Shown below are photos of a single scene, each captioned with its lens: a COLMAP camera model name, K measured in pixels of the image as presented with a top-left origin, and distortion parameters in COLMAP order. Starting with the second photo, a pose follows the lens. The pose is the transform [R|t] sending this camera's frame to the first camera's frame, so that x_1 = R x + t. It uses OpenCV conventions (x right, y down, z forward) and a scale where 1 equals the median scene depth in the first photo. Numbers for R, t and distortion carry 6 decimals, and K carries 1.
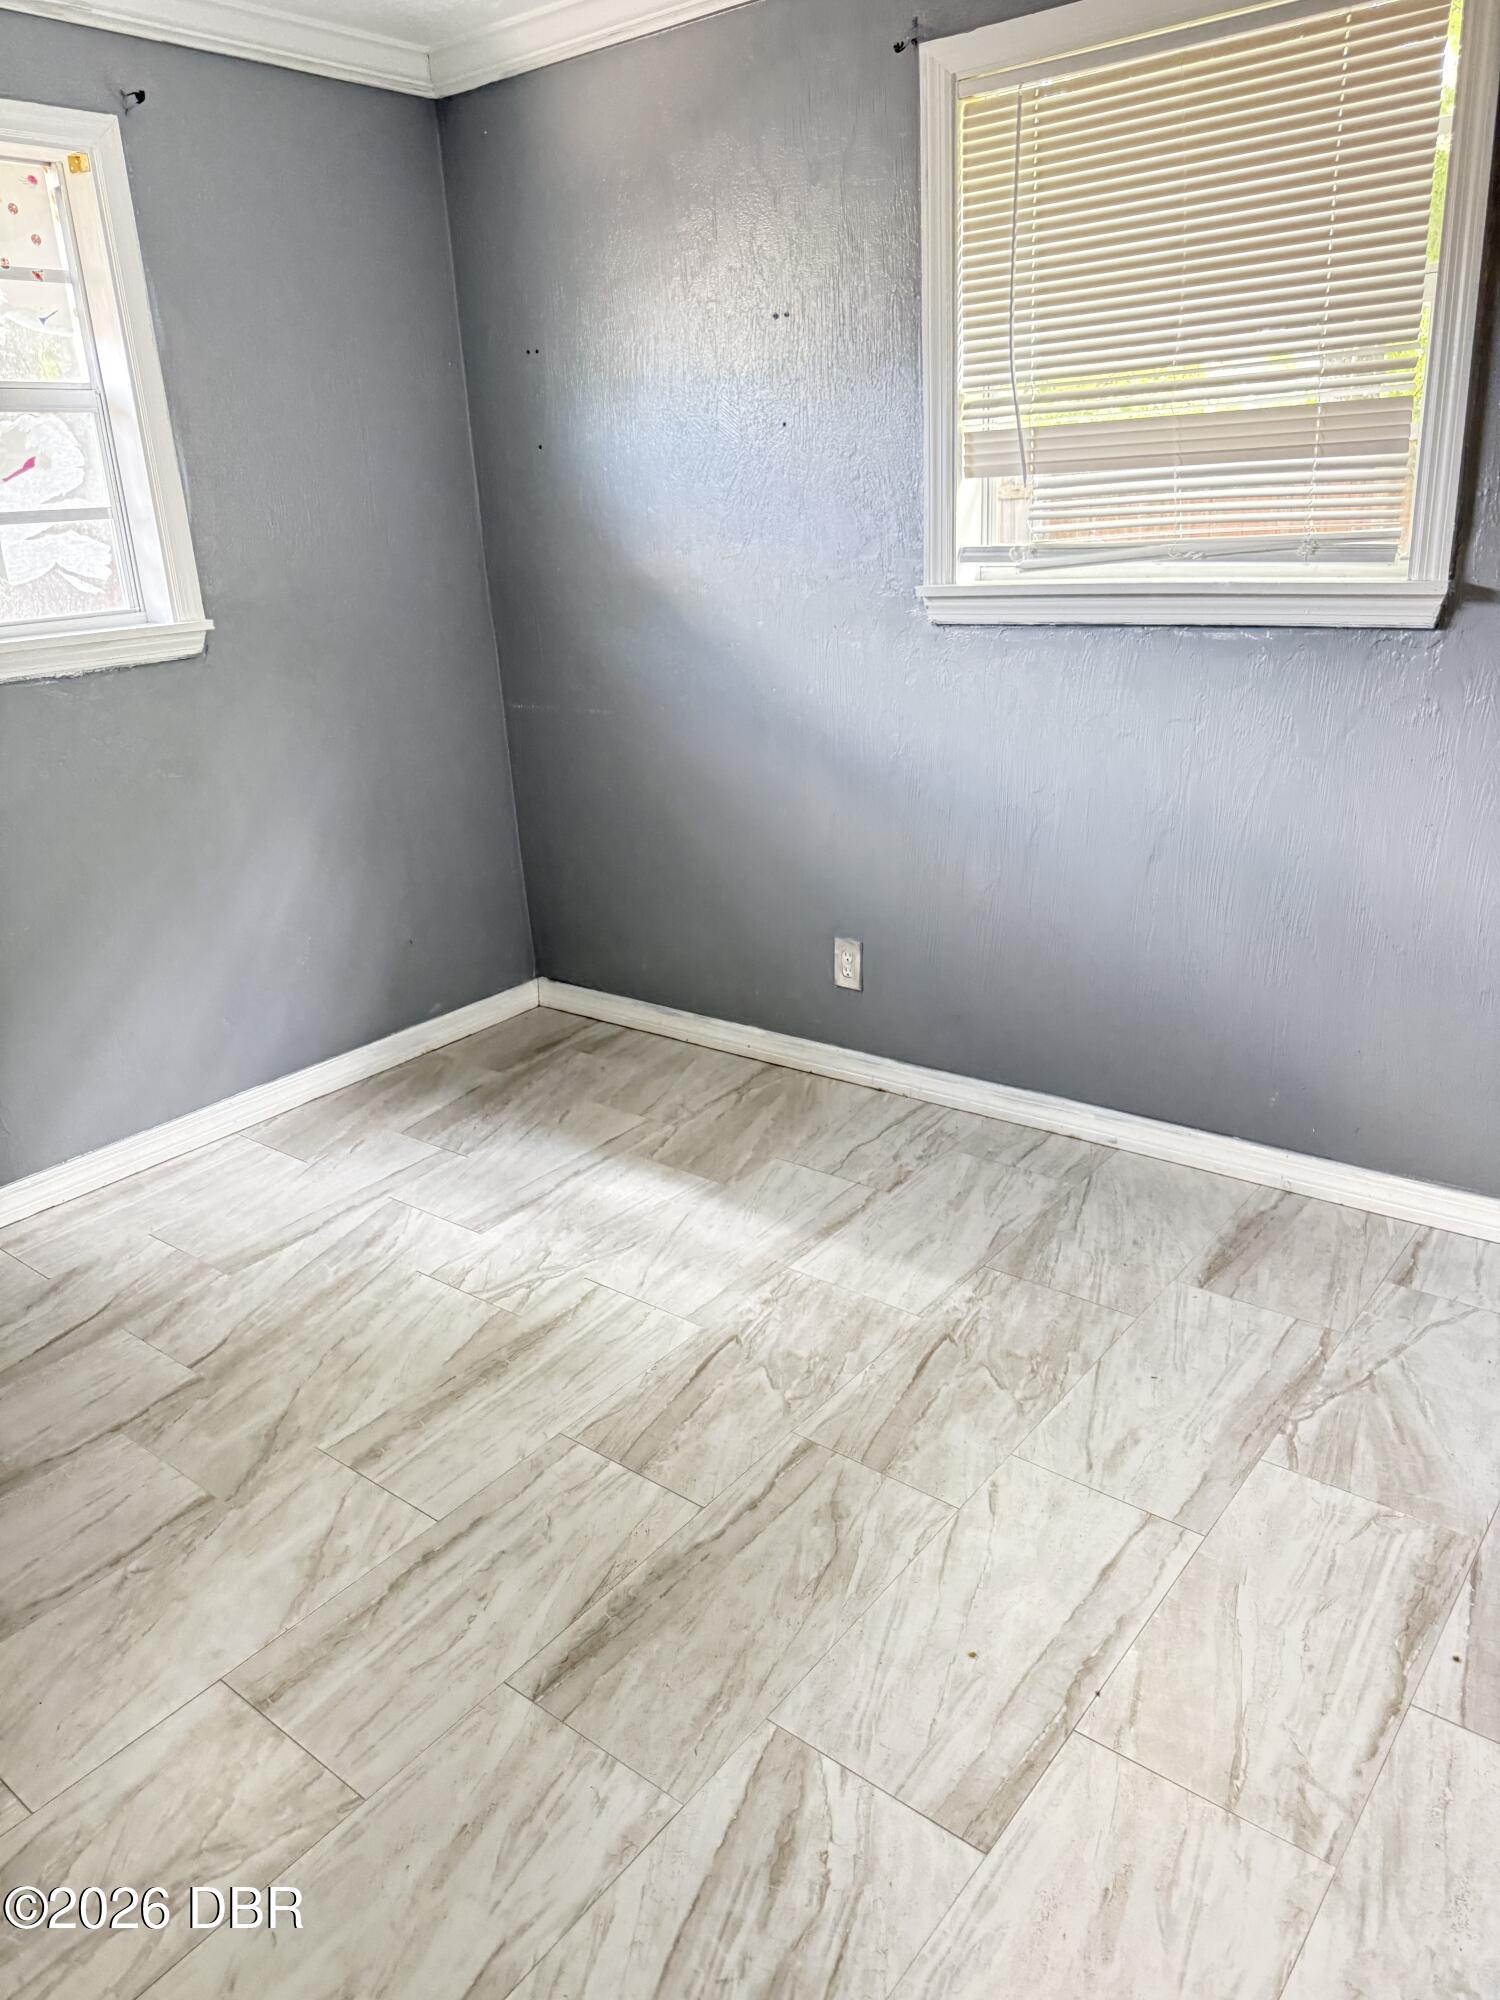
lens RADIAL K [[1414.9, 0, 750.7], [0, 1414.9, 997.6], [0, 0, 1]] dist [0.013341, 0.003555]
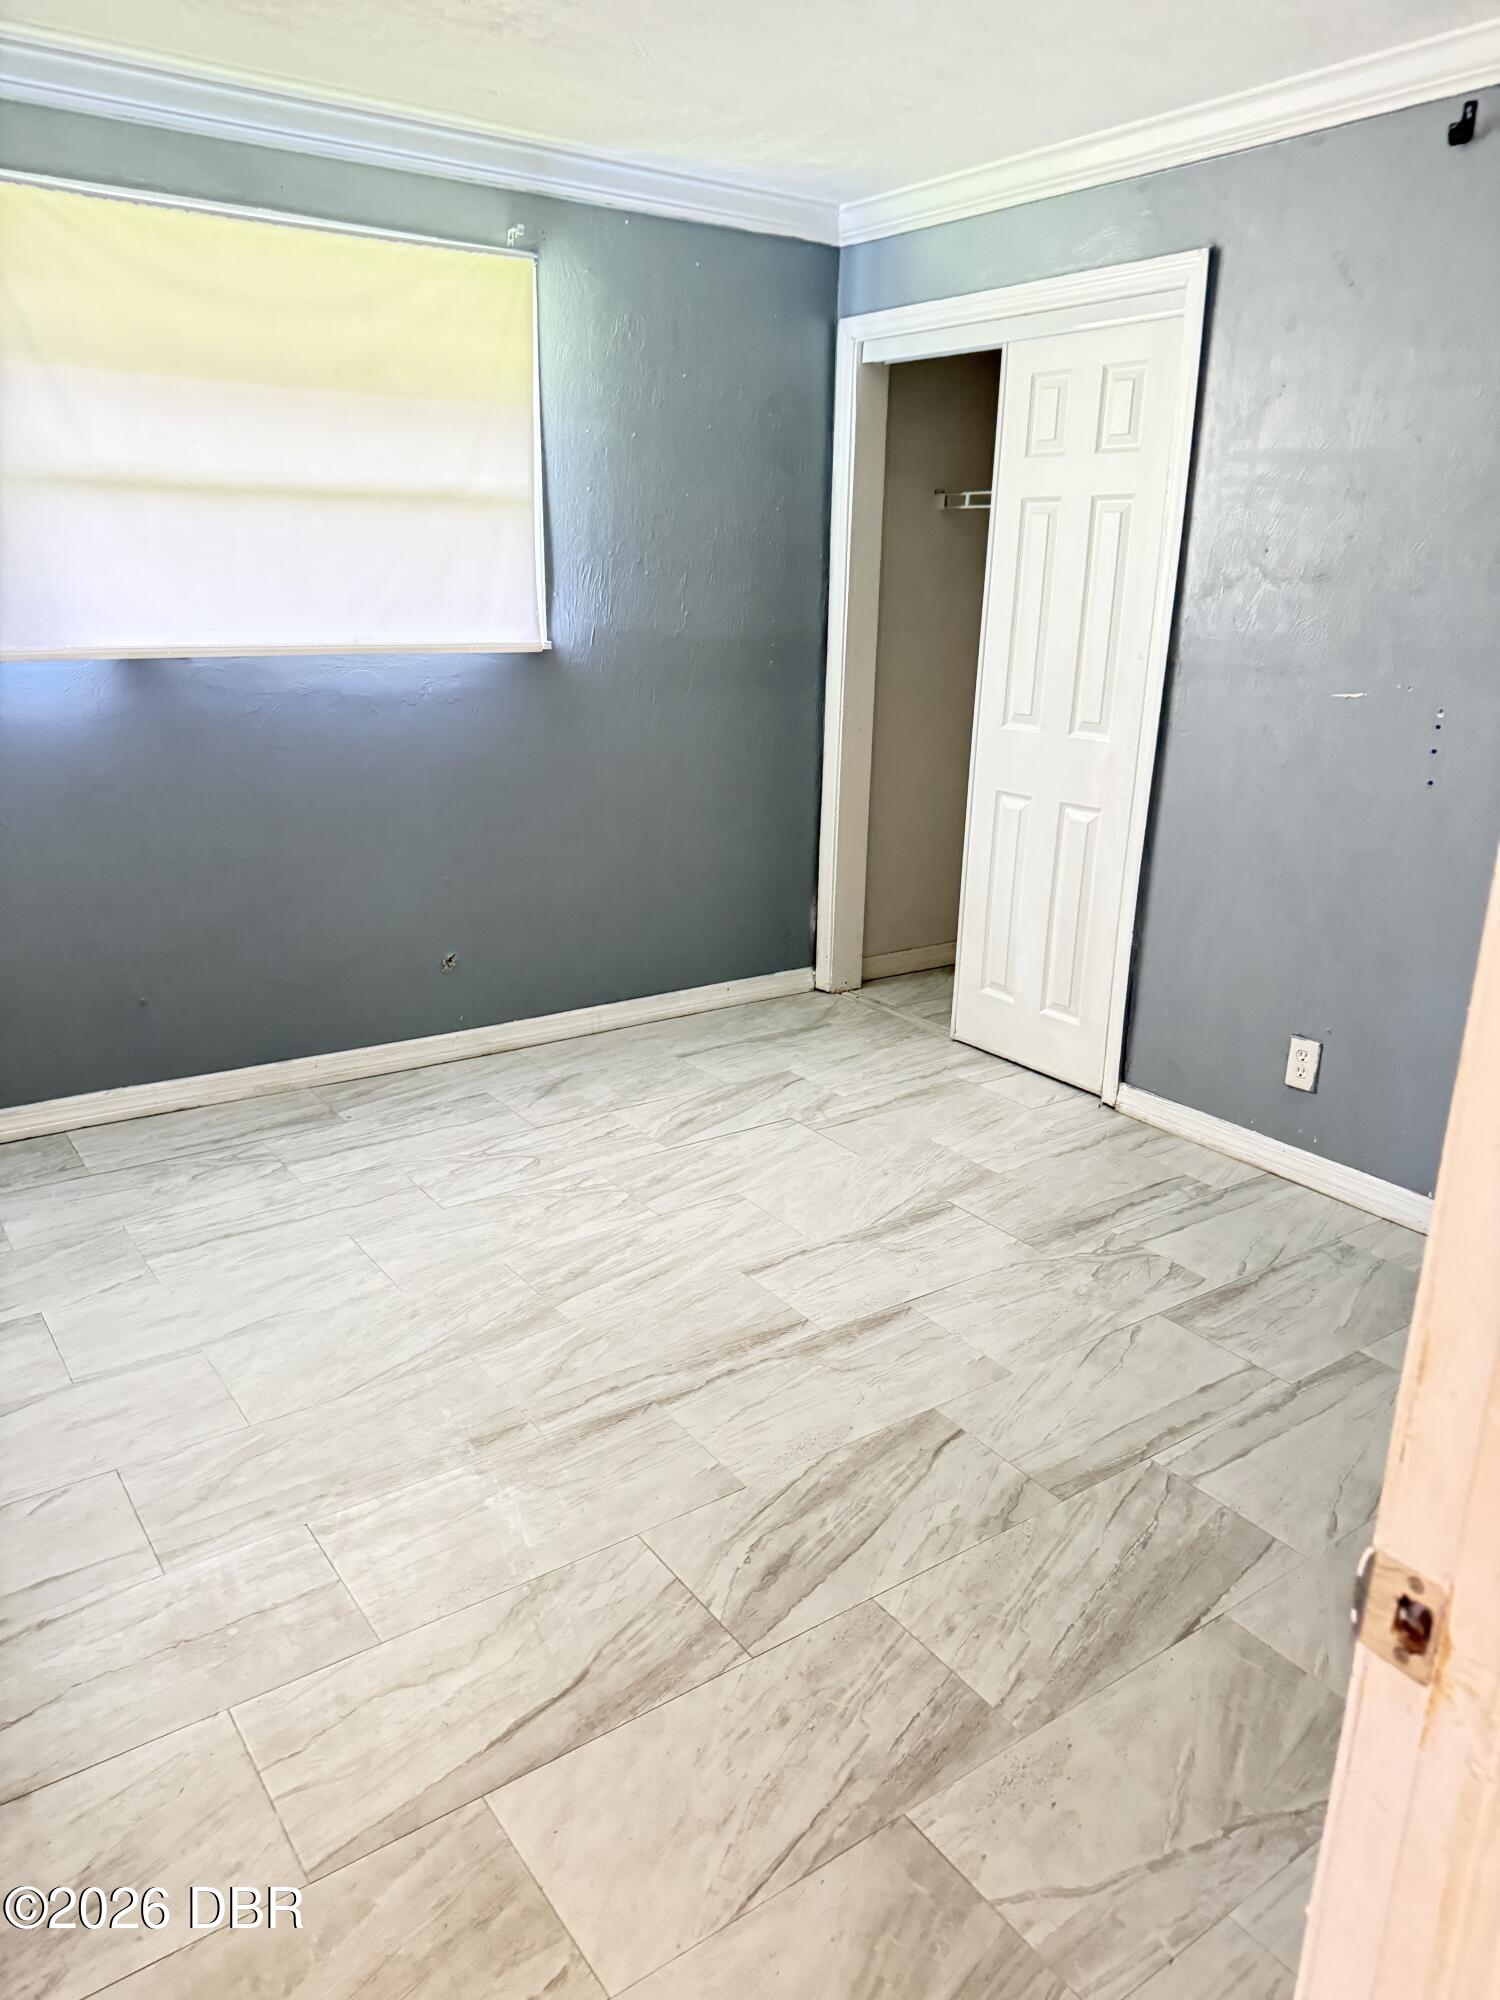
lens RADIAL K [[1414.9, 0, 749.7], [0, 1414.9, 999.4], [0, 0, 1]] dist [0.013341, 0.003555]
pose [[-0.959267, -0.055256, 0.277045, -0.303167], [0.127117, 0.791368, 0.597978, -0.646306], [-0.252286, 0.608838, -0.752109, 1.724868]]
